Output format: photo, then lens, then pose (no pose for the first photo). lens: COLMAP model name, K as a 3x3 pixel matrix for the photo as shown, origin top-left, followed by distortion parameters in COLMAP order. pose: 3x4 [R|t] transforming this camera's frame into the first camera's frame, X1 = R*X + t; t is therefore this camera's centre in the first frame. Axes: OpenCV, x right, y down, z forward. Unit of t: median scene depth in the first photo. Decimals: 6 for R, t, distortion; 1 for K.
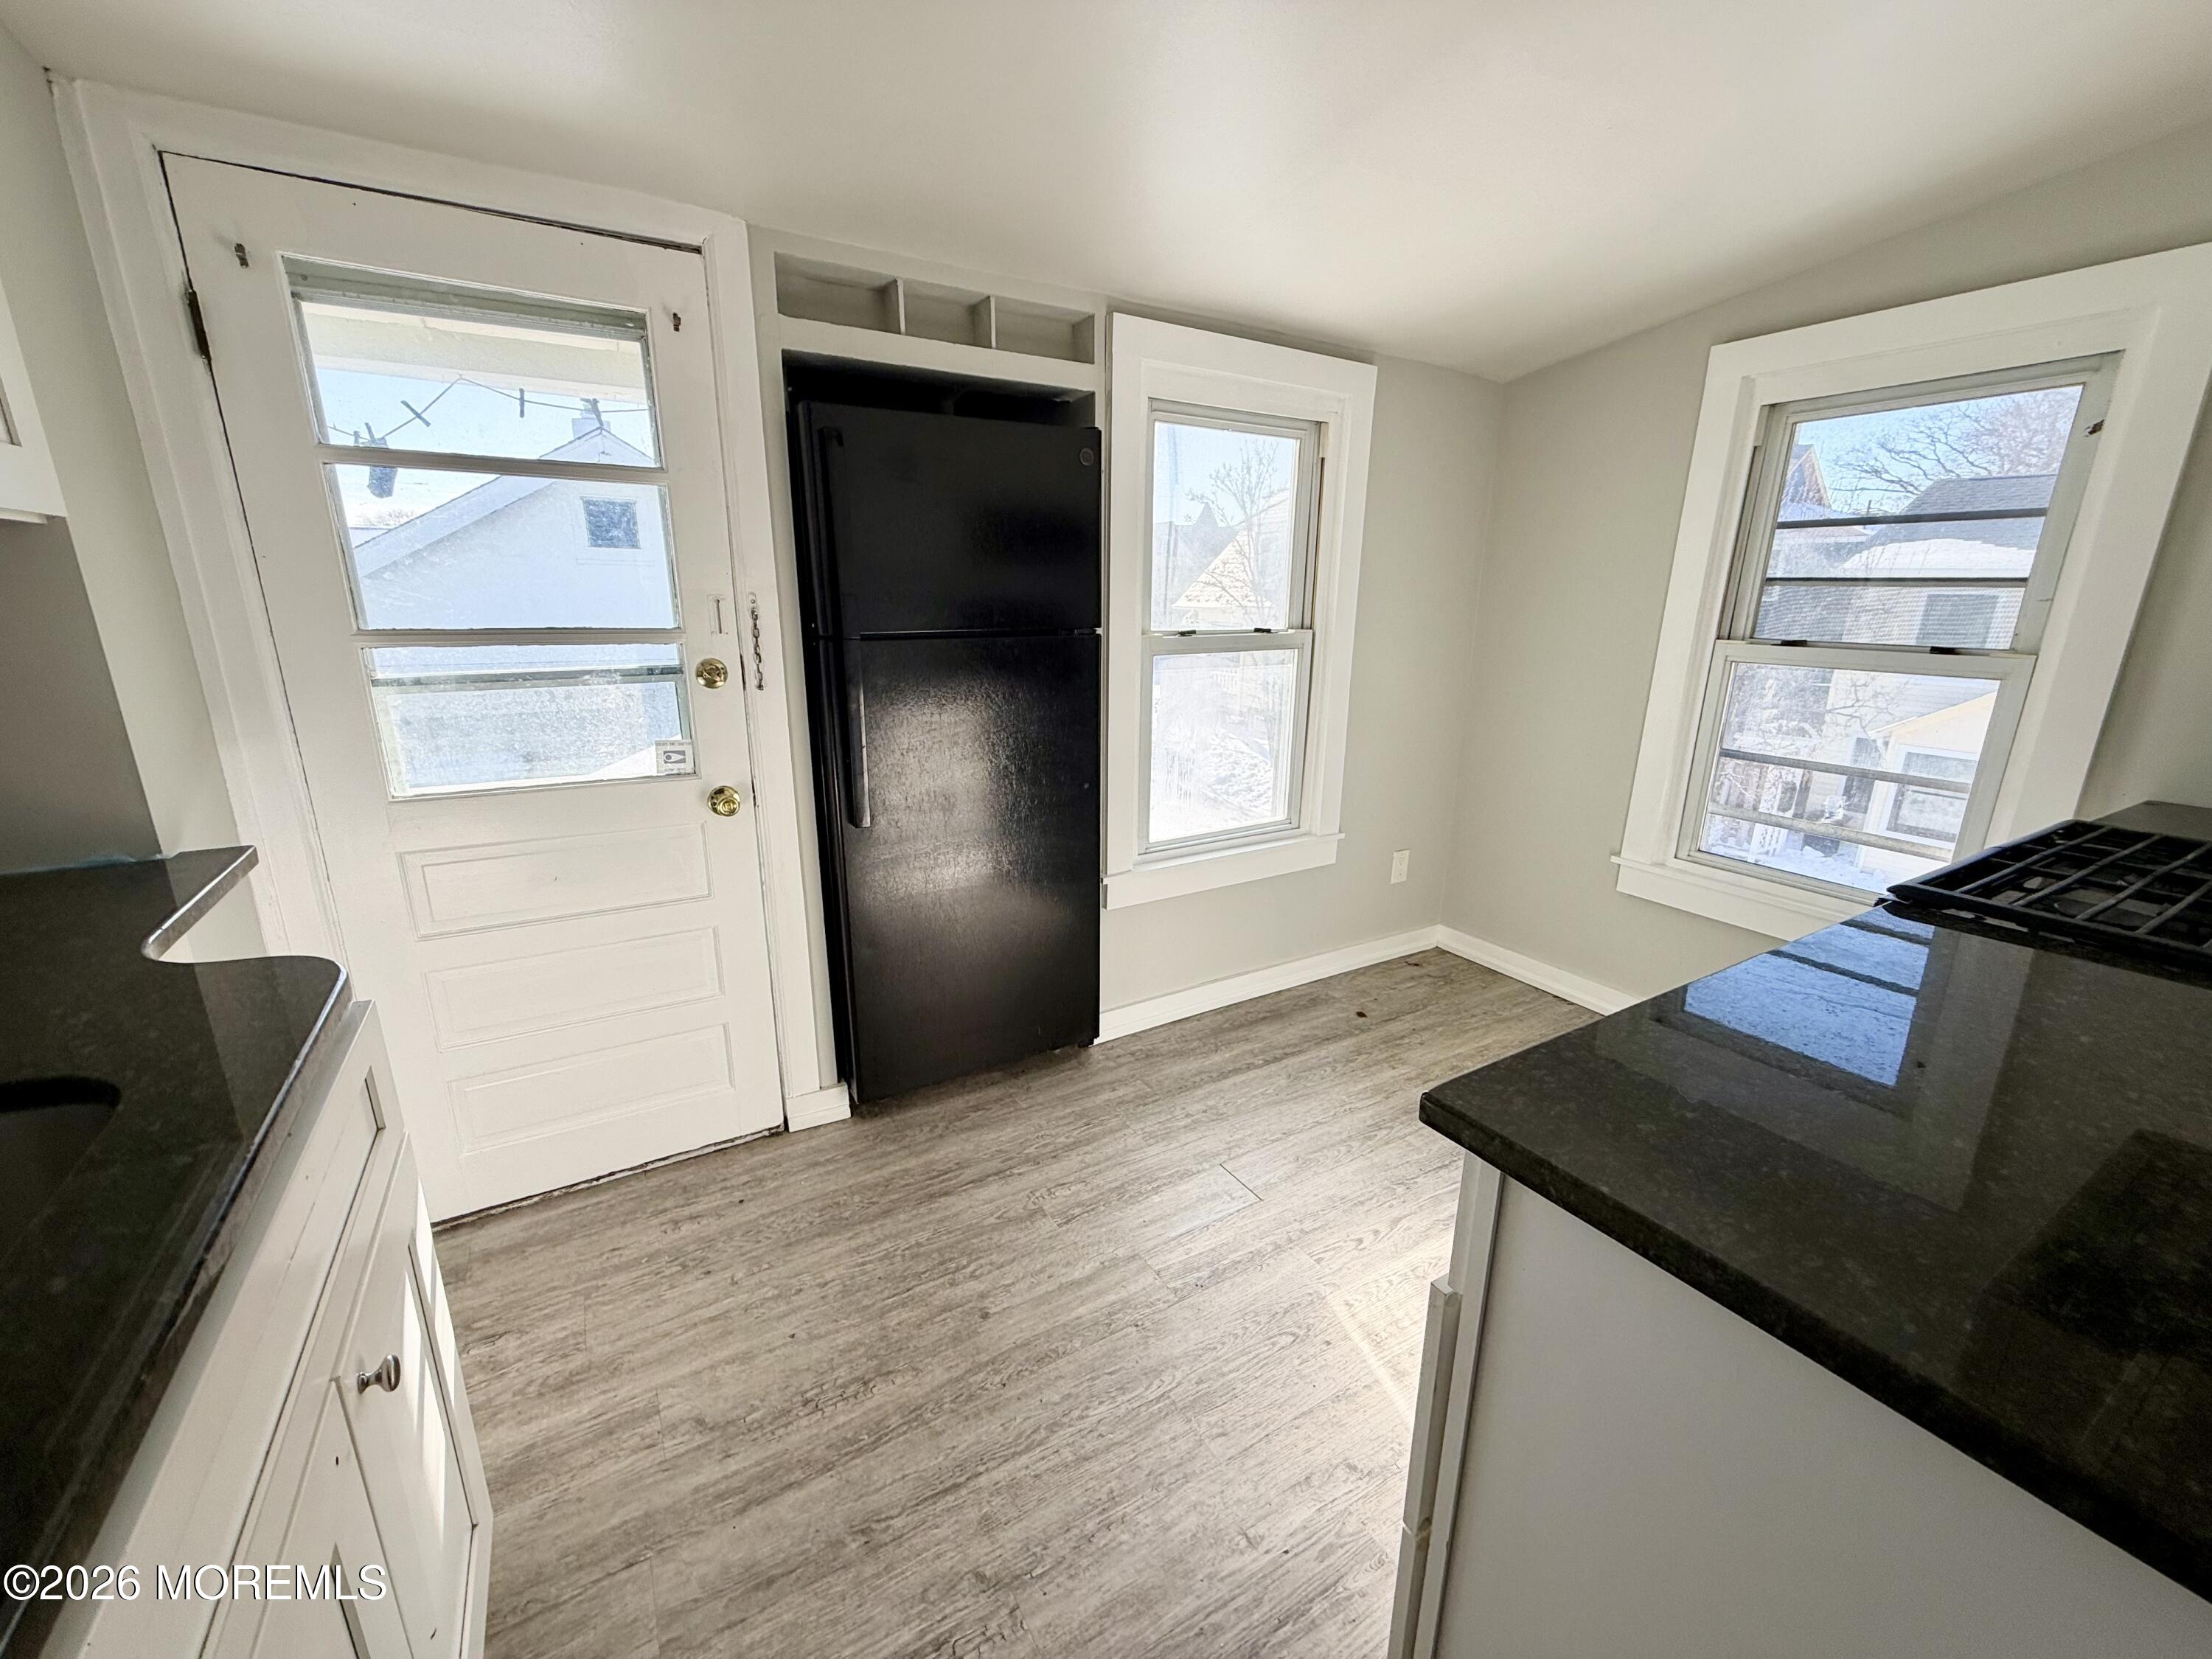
lens RADIAL K [[881.9, 0, 1109.8], [0, 881.9, 822.1], [0, 0, 1]] dist [0.001976, 0.000290]
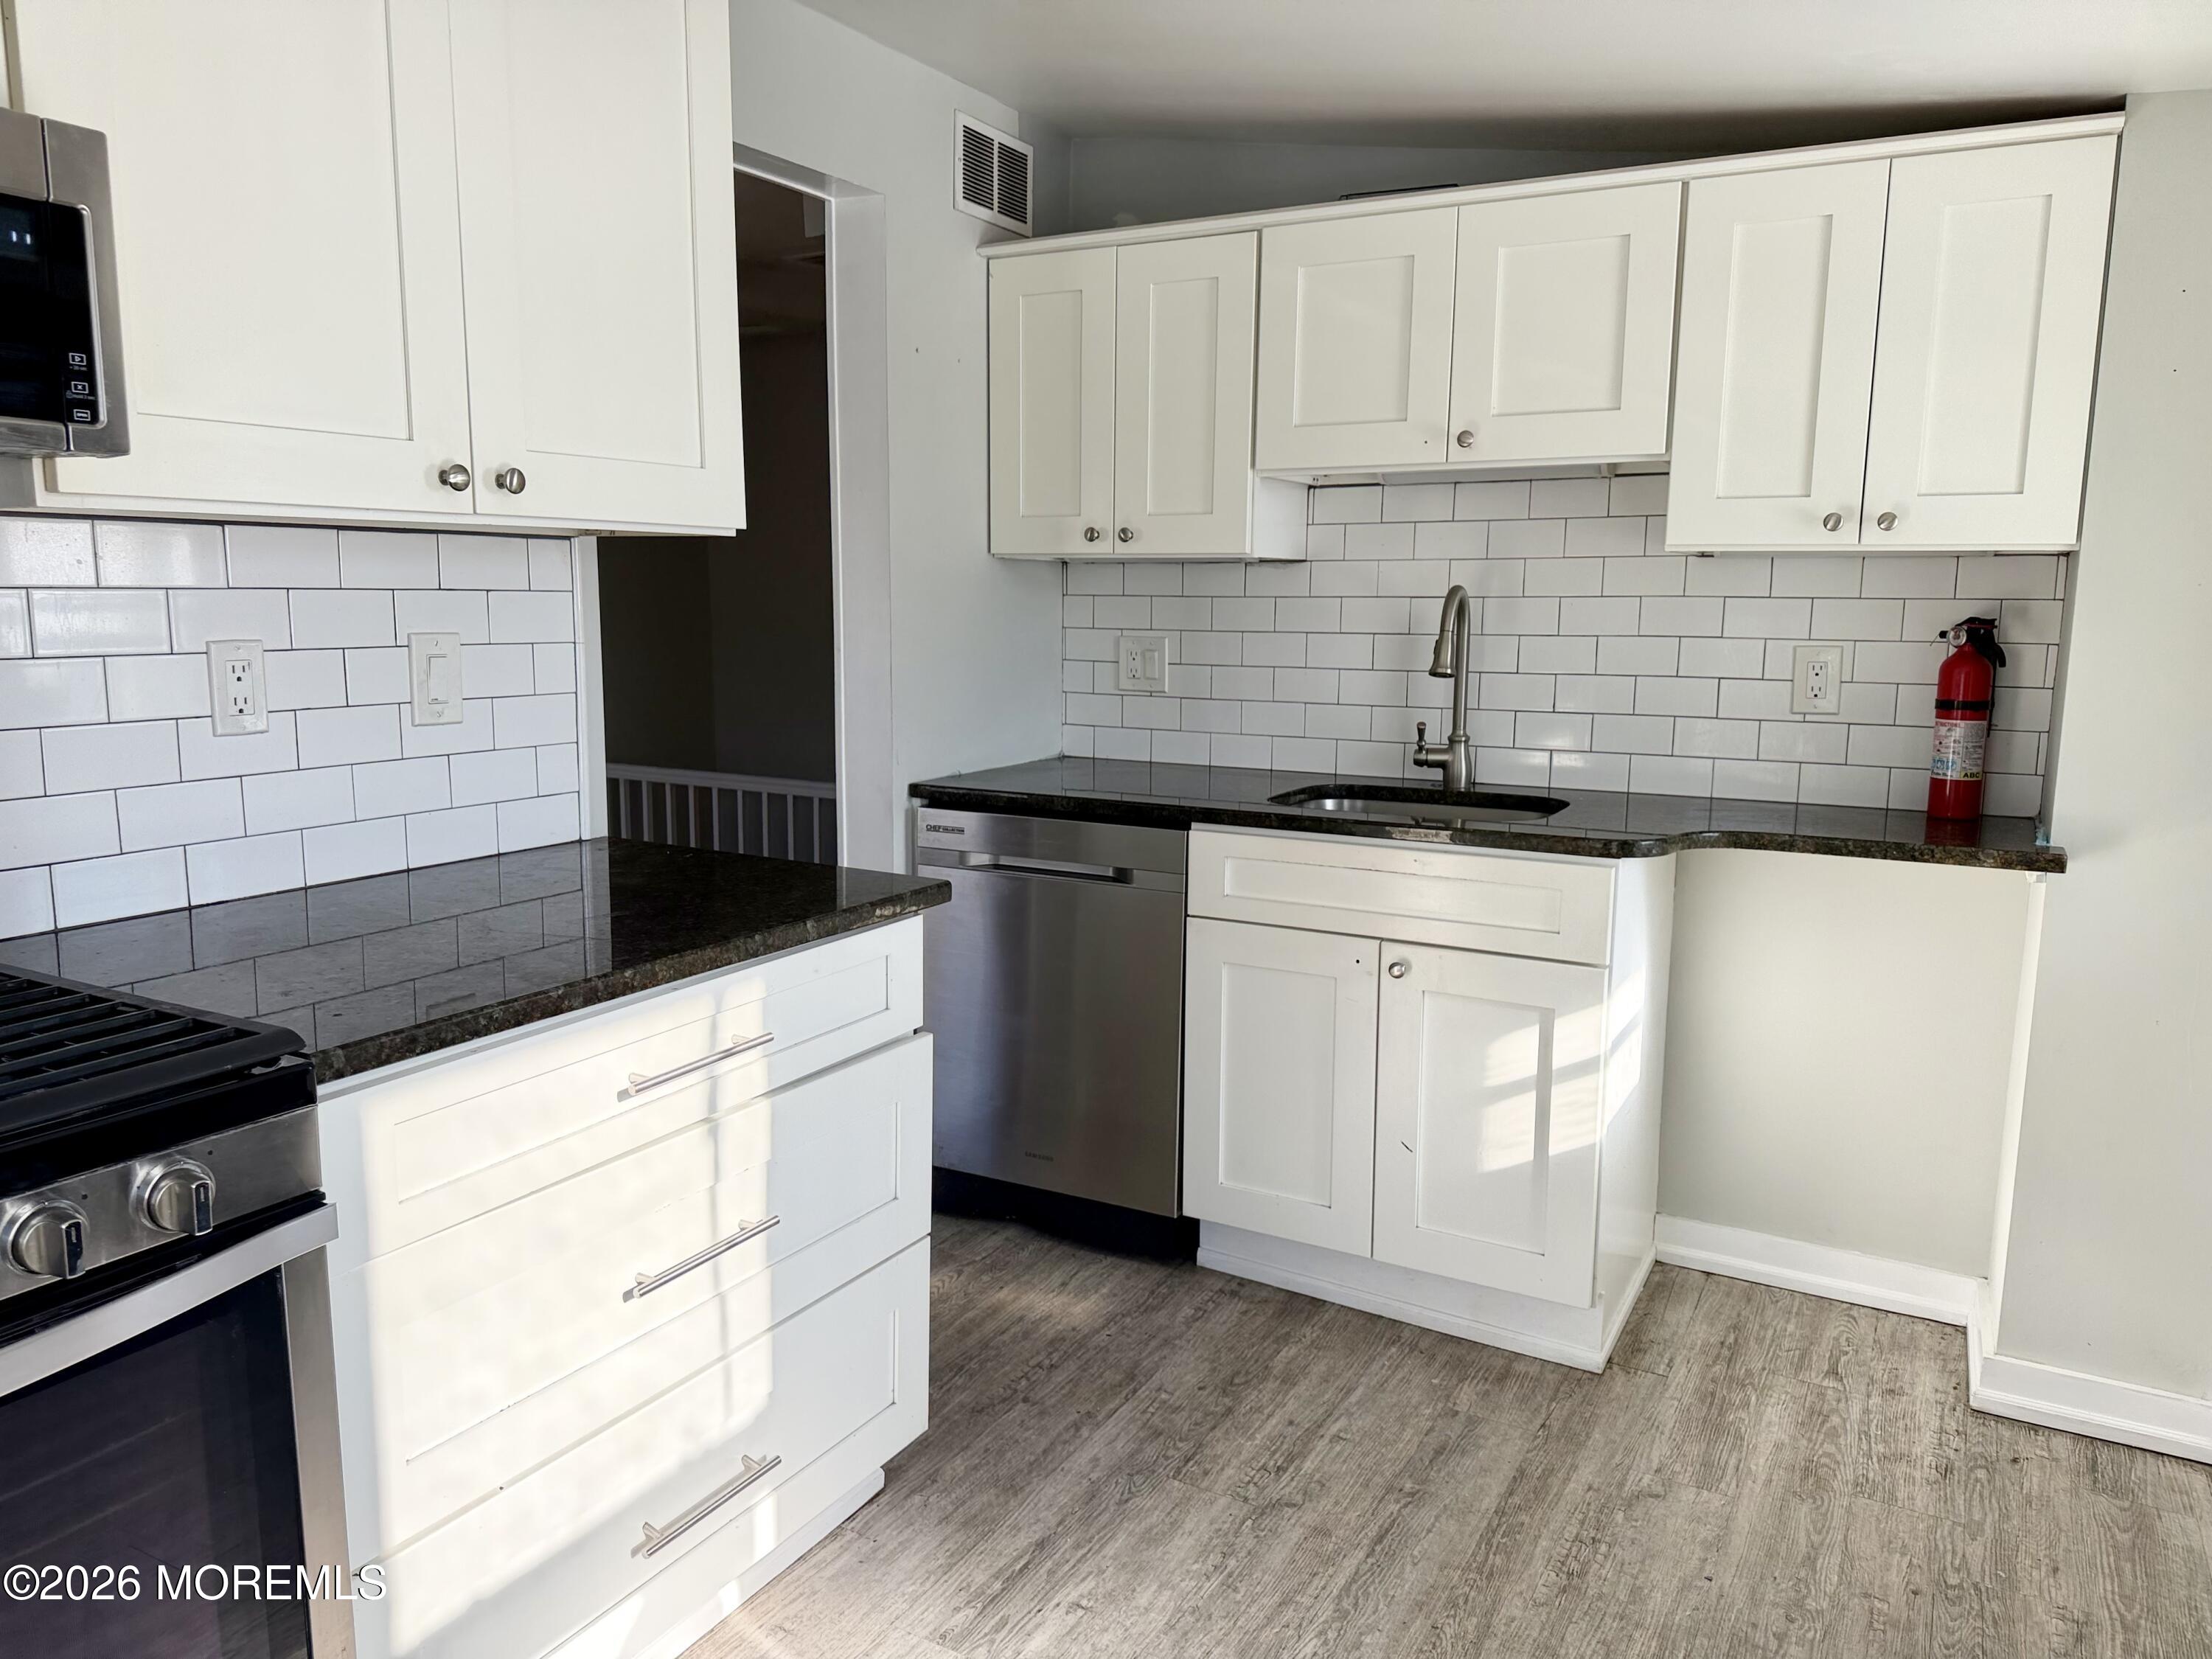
lens RADIAL K [[1562.2, 0, 1104.9], [0, 1562.2, 828.8], [0, 0, 1]] dist [0.045868, -0.046996]
pose [[-0.867382, 0.054405, -0.494660, 0.532040], [-0.146147, 0.922326, 0.357709, -0.302505], [0.475699, 0.382564, -0.792058, 1.185368]]
